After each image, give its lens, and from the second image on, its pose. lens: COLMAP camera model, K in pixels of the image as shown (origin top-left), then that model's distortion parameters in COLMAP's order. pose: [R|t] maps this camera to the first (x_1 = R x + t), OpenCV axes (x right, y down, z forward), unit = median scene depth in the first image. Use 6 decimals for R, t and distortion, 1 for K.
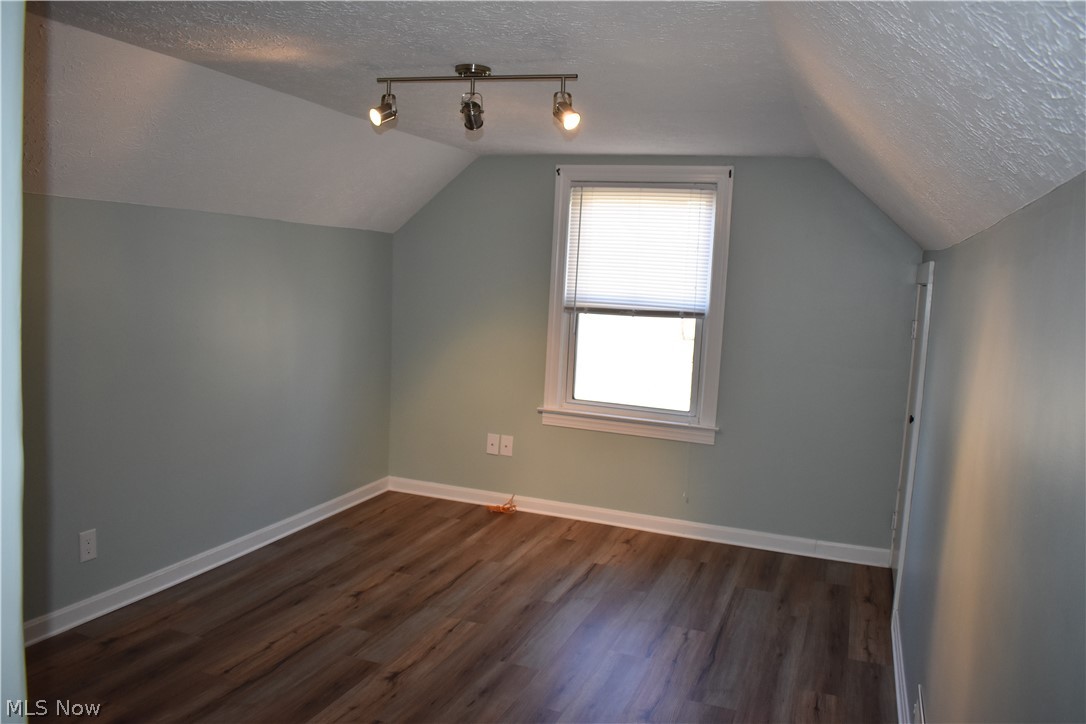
lens RADIAL K [[840.8, 0, 548.8], [0, 840.8, 363.9], [0, 0, 1]] dist [-0.093212, 0.010397]
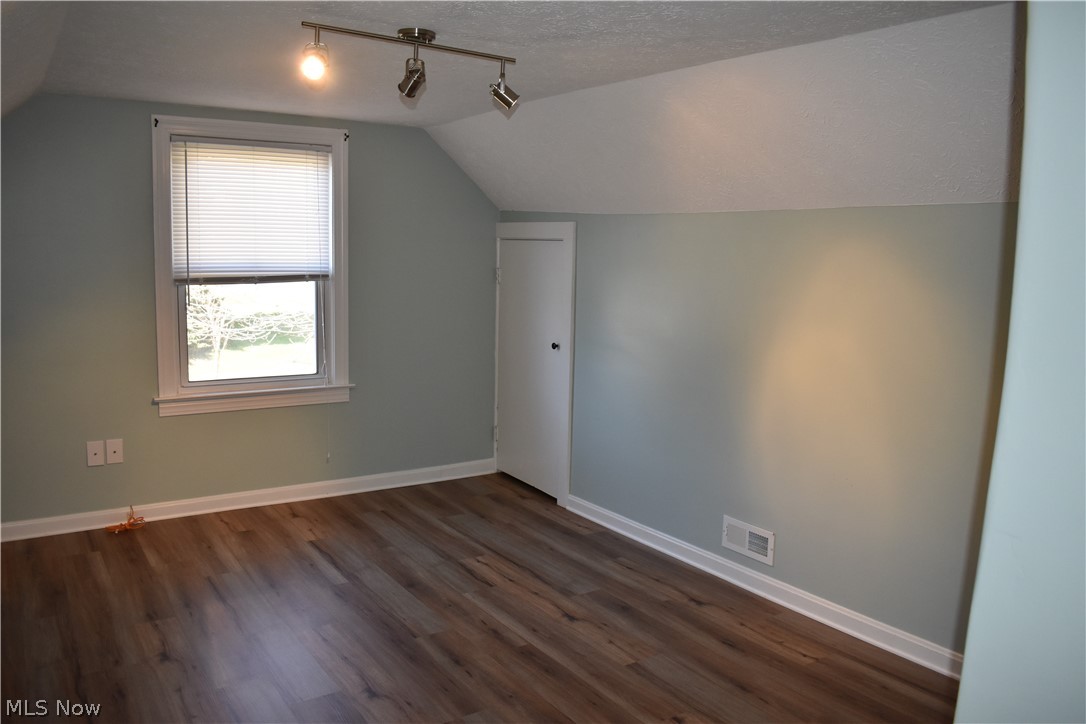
lens RADIAL K [[840.8, 0, 551.2], [0, 840.8, 362.0], [0, 0, 1]] dist [-0.093212, 0.010397]
pose [[0.582488, -0.148573, 0.799146, -0.474323], [0.096742, 0.988837, 0.113325, -0.043973], [-0.807062, 0.011300, 0.590359, 0.186876]]
